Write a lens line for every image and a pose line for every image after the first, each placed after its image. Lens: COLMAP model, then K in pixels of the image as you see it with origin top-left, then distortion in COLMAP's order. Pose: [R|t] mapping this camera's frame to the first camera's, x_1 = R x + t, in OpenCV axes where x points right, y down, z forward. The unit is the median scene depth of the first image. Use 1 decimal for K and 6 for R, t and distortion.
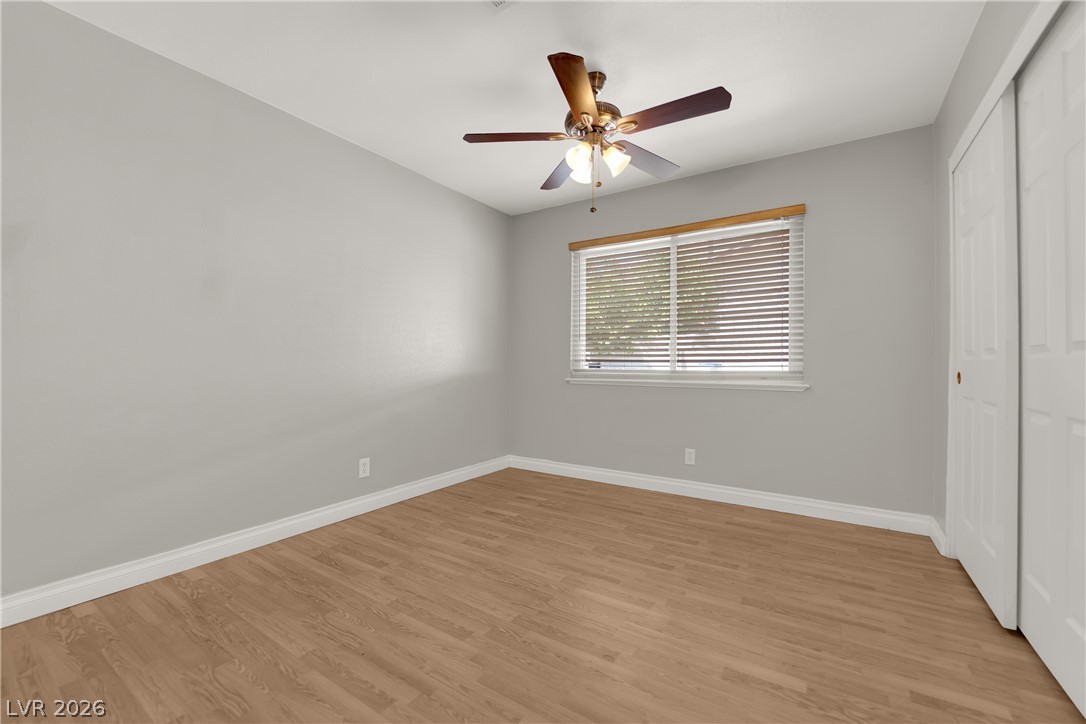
lens RADIAL K [[438.7, 0, 542.6], [0, 438.7, 363.8], [0, 0, 1]] dist [-0.011572, 0.000650]
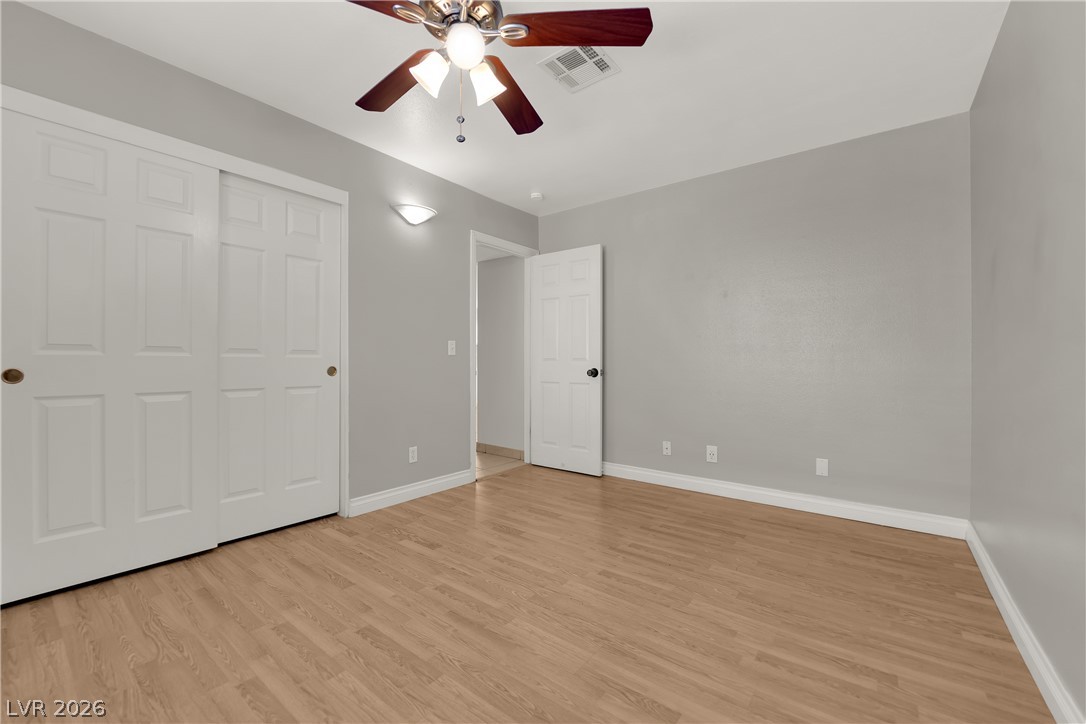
lens RADIAL K [[438.7, 0, 543.4], [0, 438.7, 362.0], [0, 0, 1]] dist [-0.011572, 0.000650]
pose [[-0.996710, -0.008150, 0.080645, -0.080728], [-0.008450, 0.999959, -0.003376, 0.002738], [-0.080615, -0.004046, -0.996737, 1.871674]]
